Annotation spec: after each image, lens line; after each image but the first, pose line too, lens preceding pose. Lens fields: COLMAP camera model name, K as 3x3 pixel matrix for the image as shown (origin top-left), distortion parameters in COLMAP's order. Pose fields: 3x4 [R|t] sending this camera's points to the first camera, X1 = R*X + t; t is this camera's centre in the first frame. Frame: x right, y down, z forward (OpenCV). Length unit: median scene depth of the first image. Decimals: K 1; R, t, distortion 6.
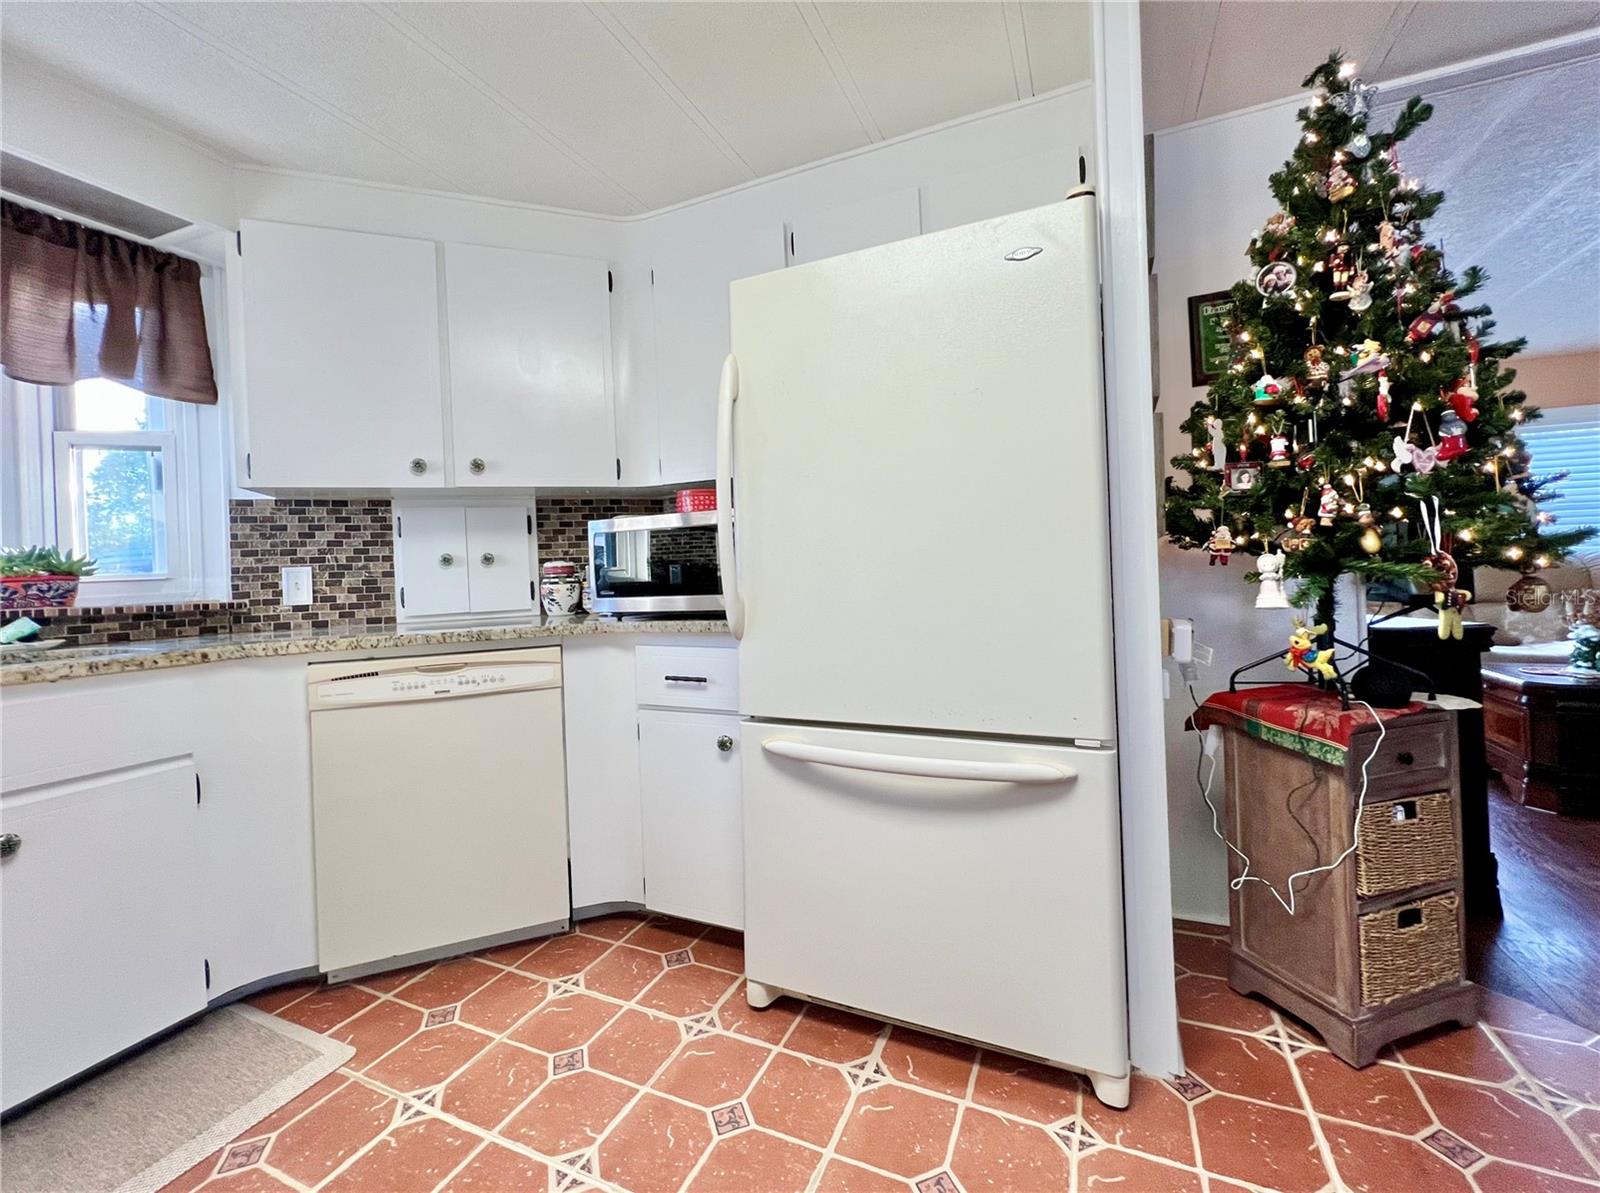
lens RADIAL K [[668.1, 0, 802.9], [0, 668.1, 567.5], [0, 0, 1]] dist [-0.001904, 0.000076]
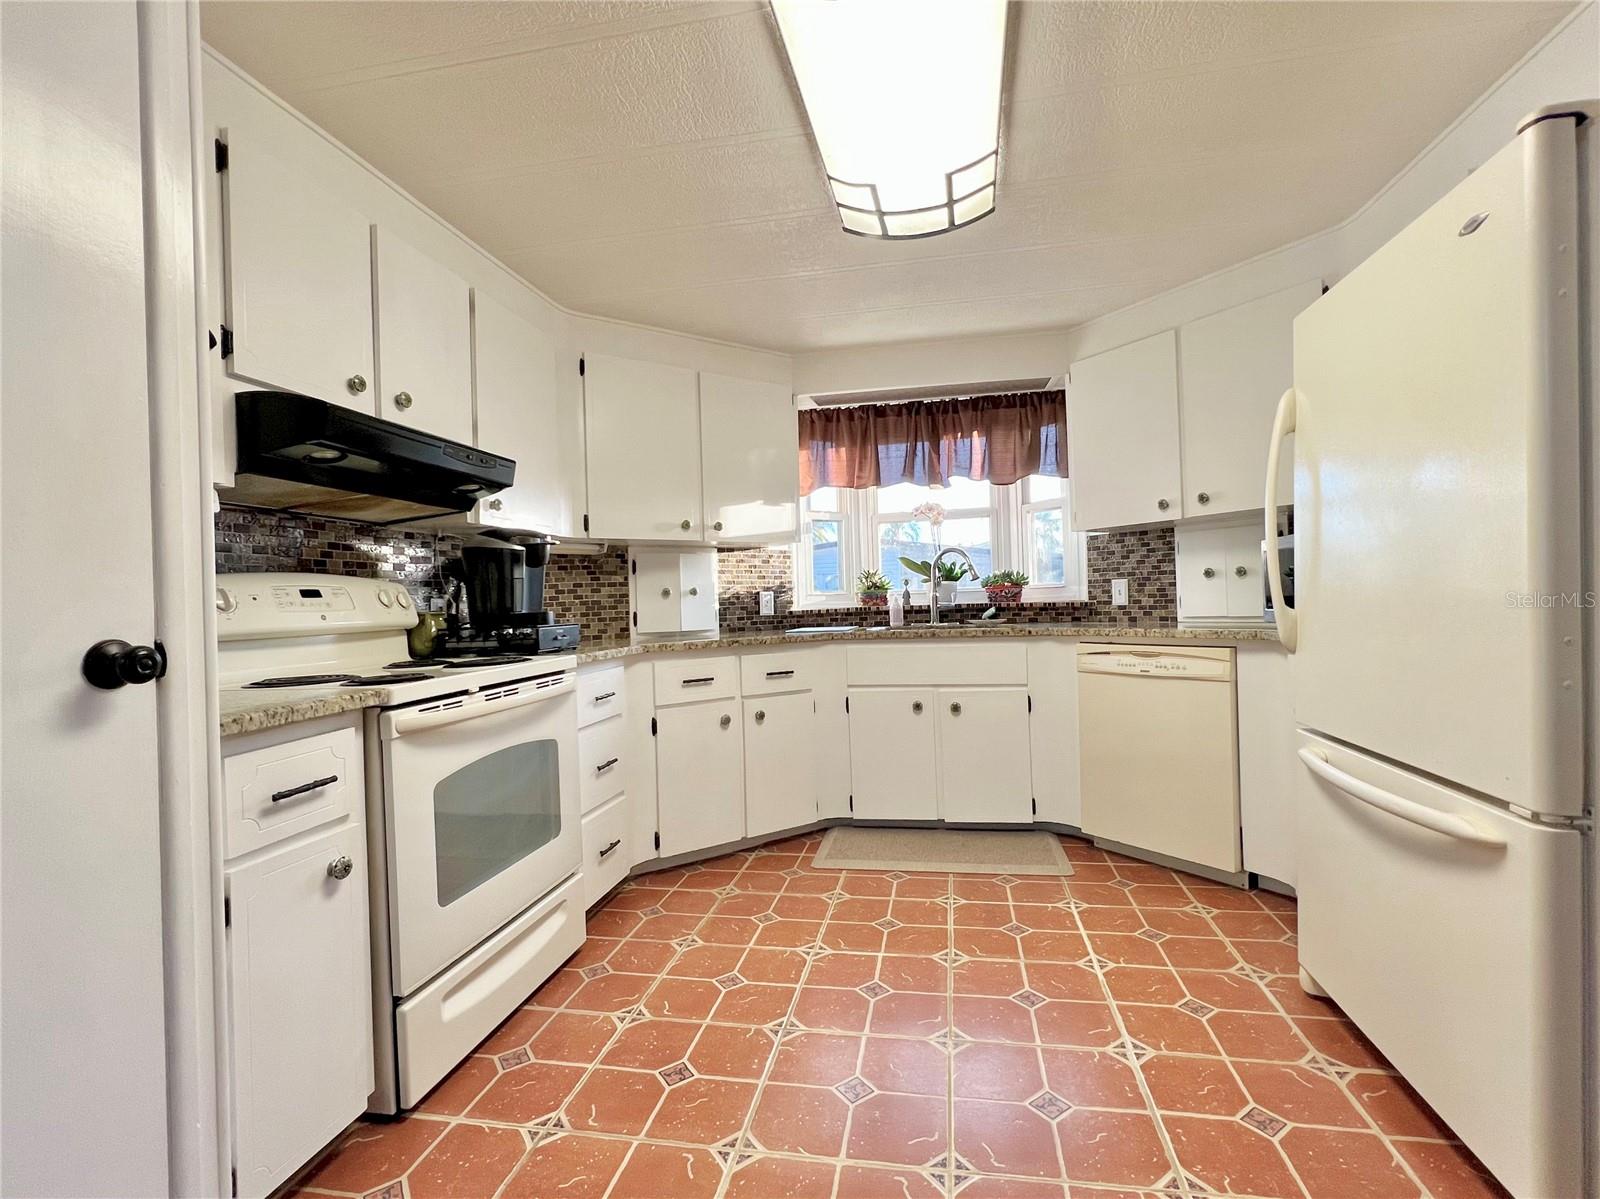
lens RADIAL K [[644.9, 0, 800.0], [0, 644.9, 599.5], [0, 0, 1]] dist [0.000583, 0.000152]
pose [[0.241256, 0.026476, -0.970100, 0.491332], [0.023568, 0.999173, 0.033130, -0.021520], [0.970175, -0.030856, 0.240432, -0.021110]]
